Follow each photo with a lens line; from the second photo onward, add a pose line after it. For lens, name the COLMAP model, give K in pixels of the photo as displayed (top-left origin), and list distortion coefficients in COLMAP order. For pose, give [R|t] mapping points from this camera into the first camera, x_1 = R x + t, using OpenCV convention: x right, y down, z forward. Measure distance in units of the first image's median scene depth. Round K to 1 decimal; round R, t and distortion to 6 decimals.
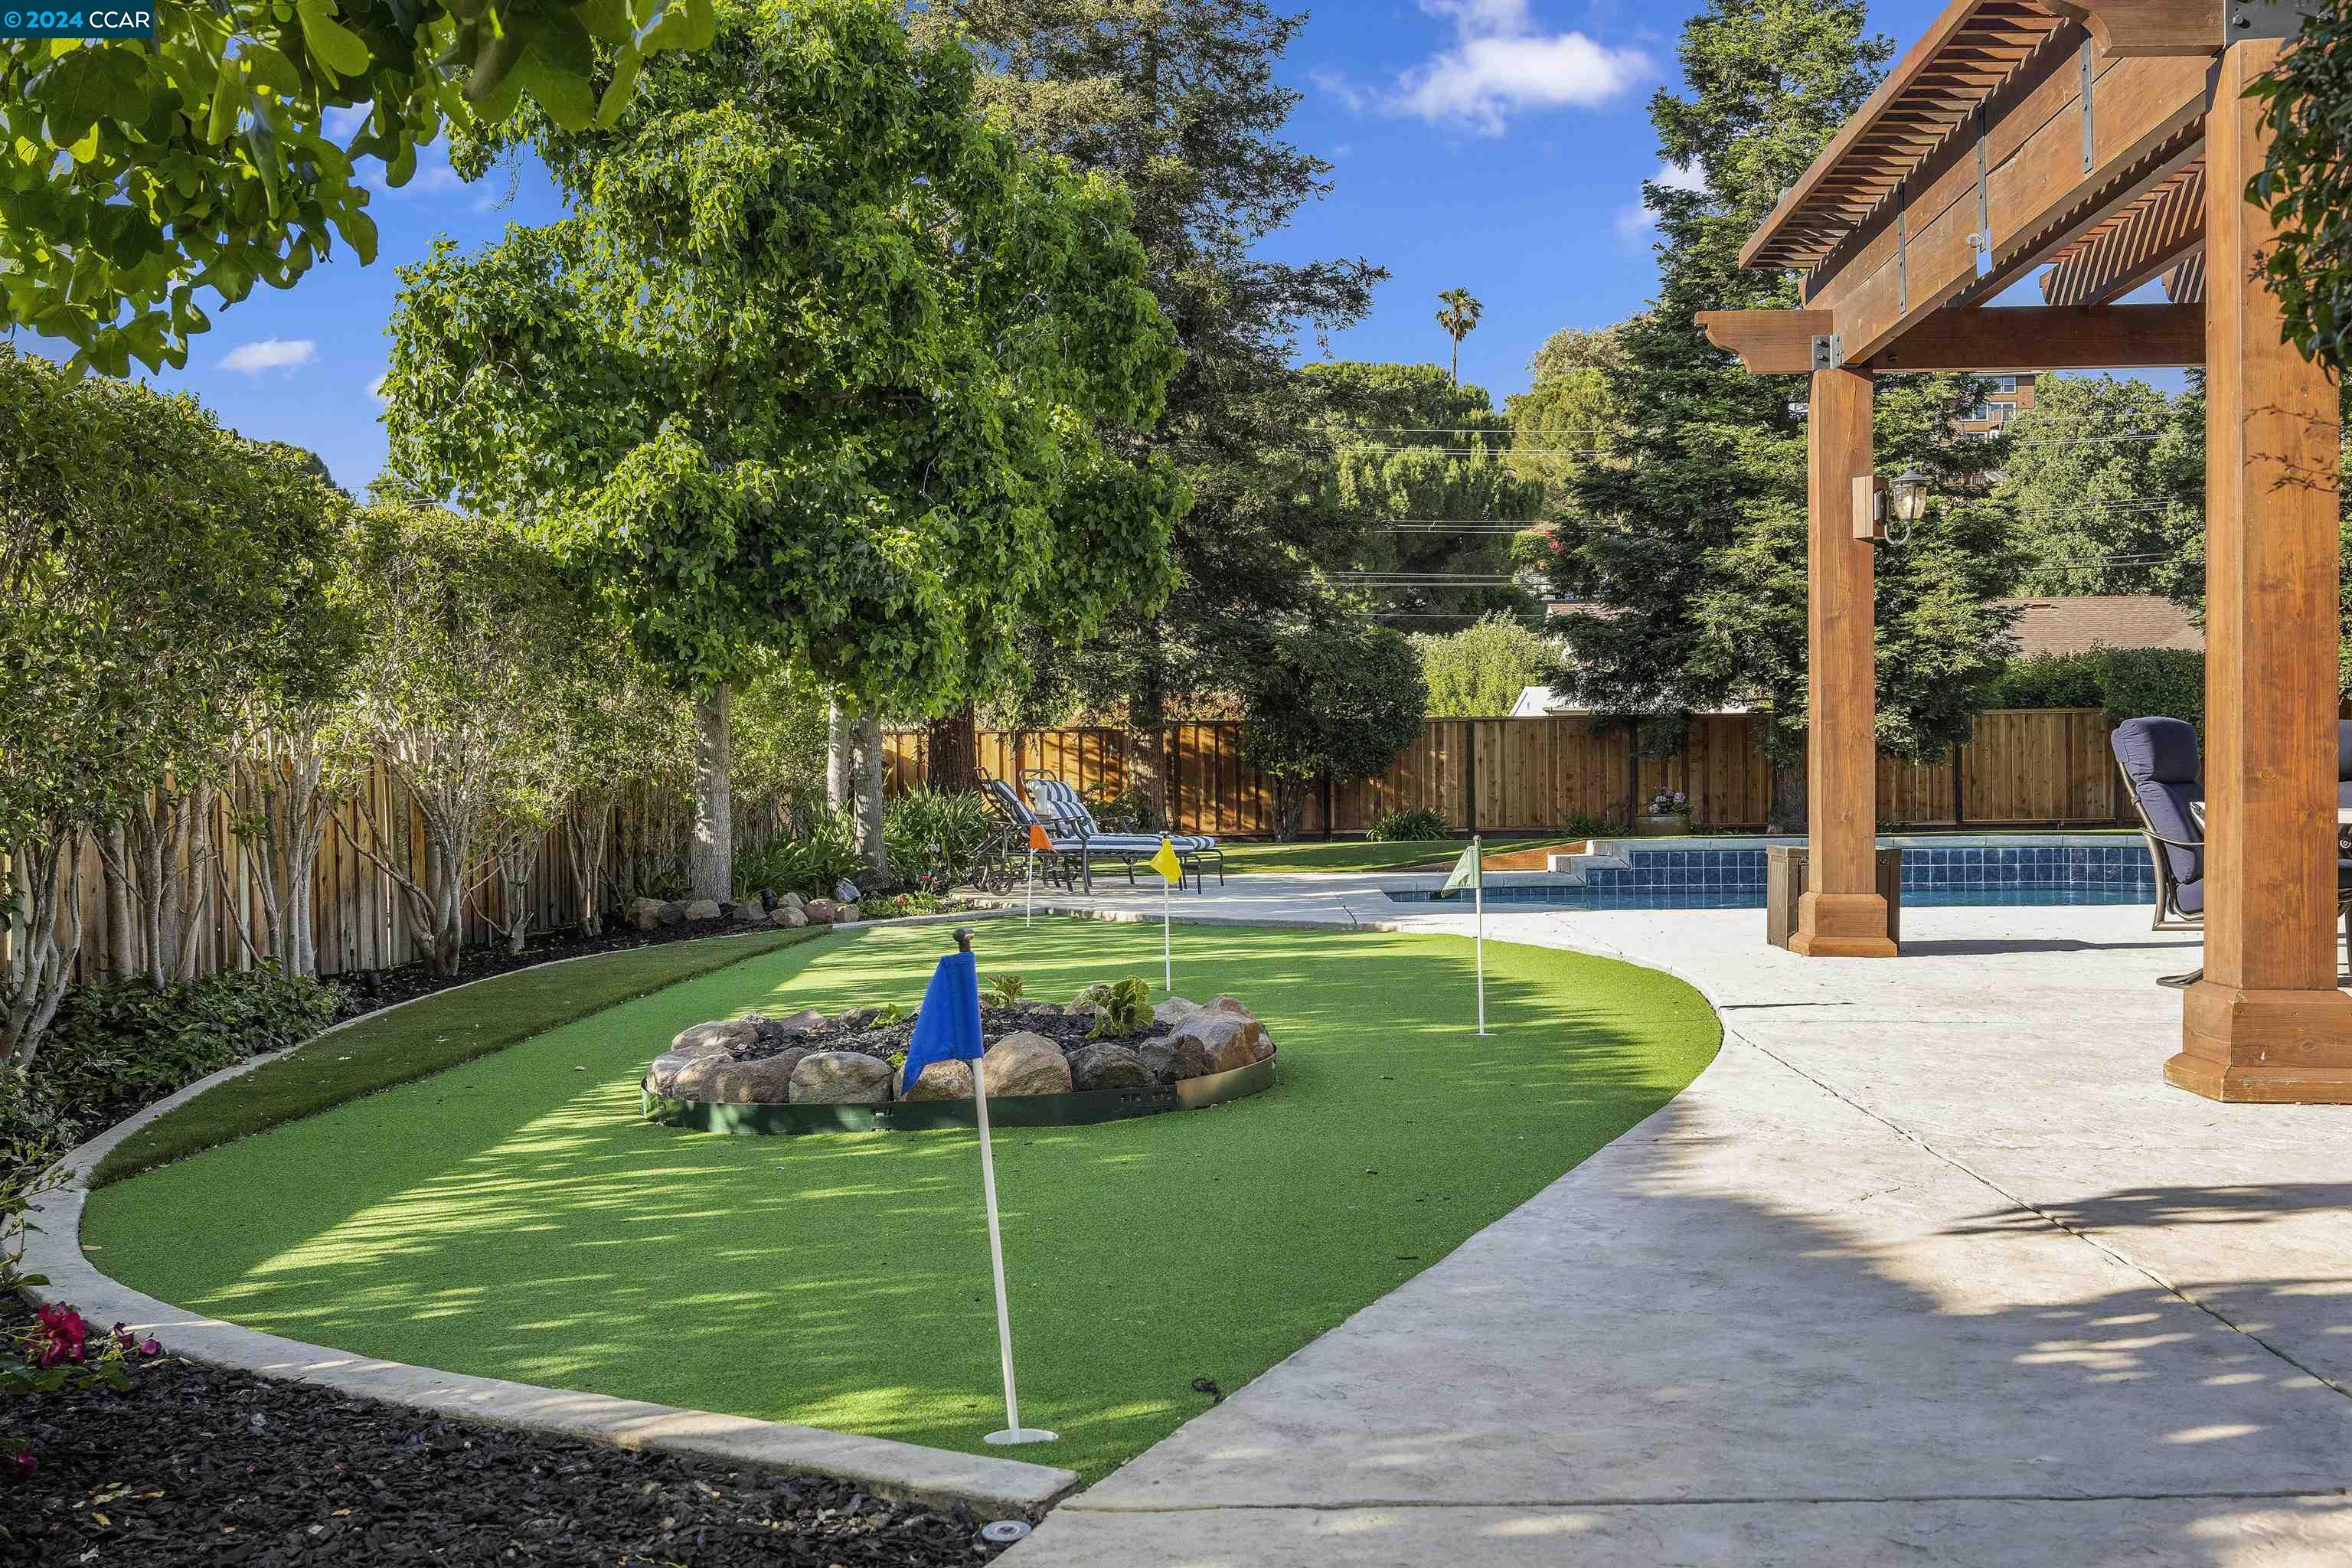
lens RADIAL K [[2371.9, 0, 1179.7], [0, 2371.9, 791.6], [0, 0, 1]] dist [-0.037114, 0.000000]
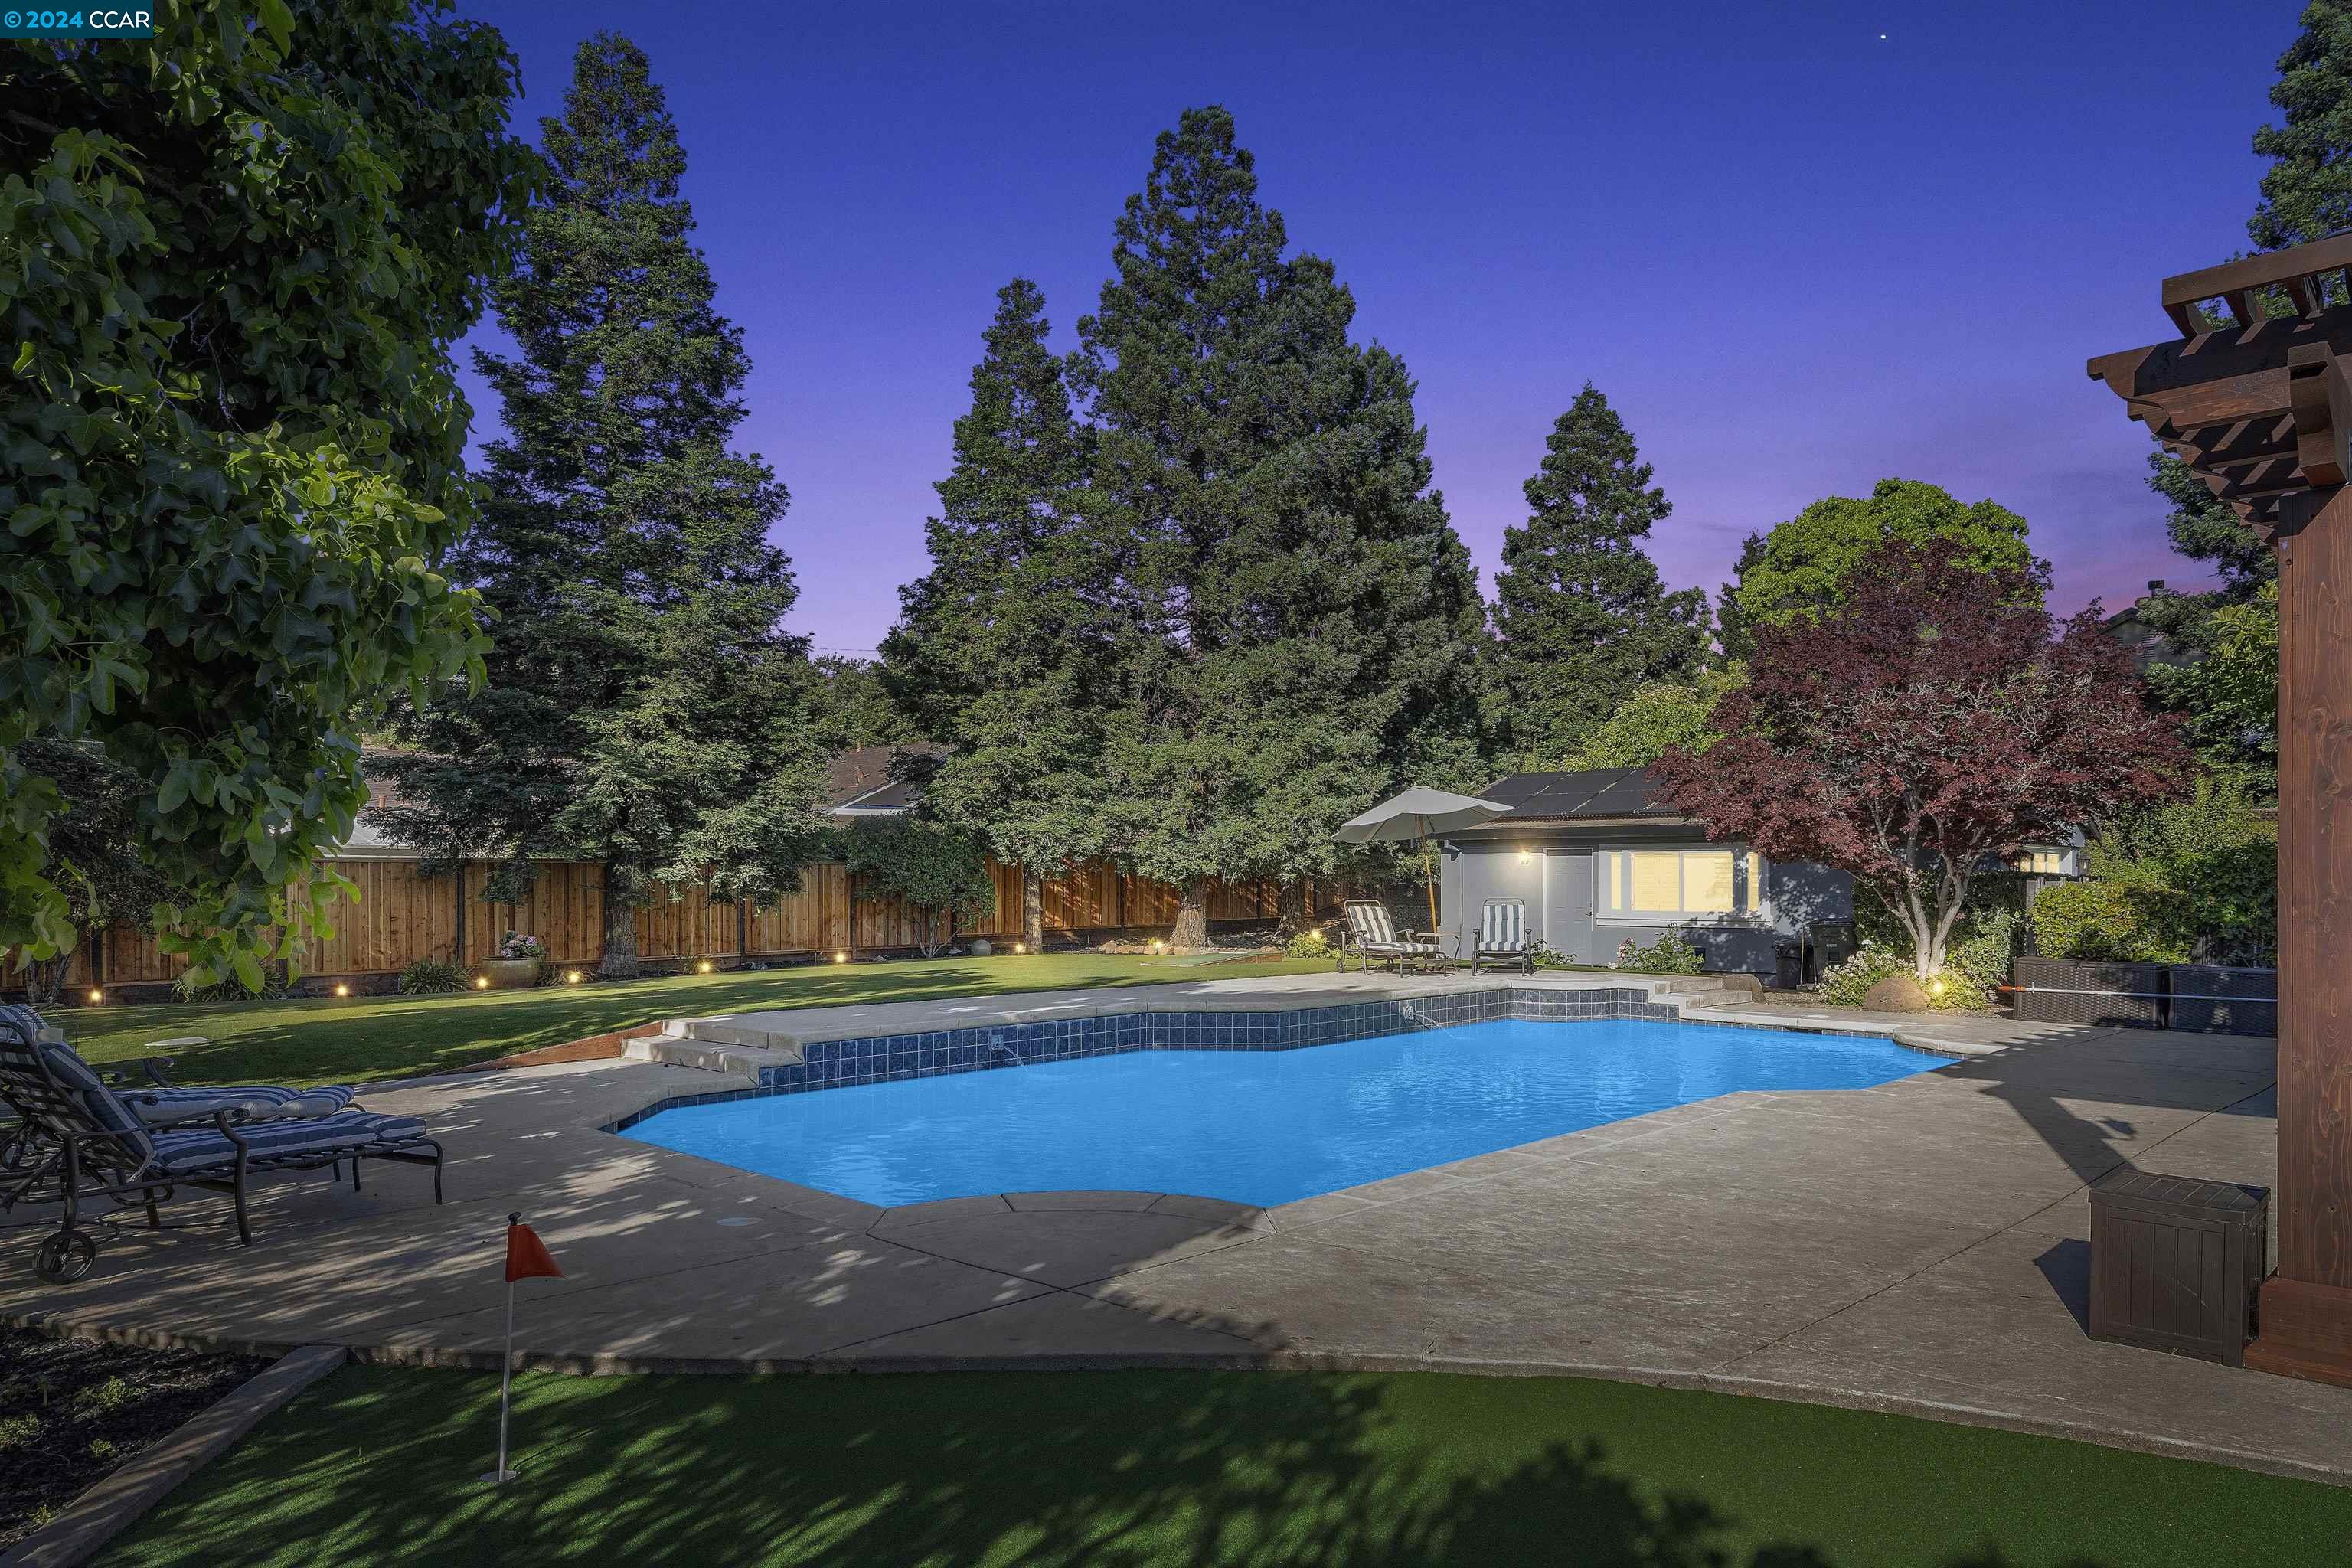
lens RADIAL K [[1467.8, 0, 1199.3], [0, 1467.8, 887.1], [0, 0, 1]] dist [-0.001356, -0.002526]
pose [[0.651781, 0.005667, 0.758386, -0.192023], [-0.007600, 0.999971, -0.000942, -0.050440], [-0.758369, -0.005150, 0.651805, 0.772740]]
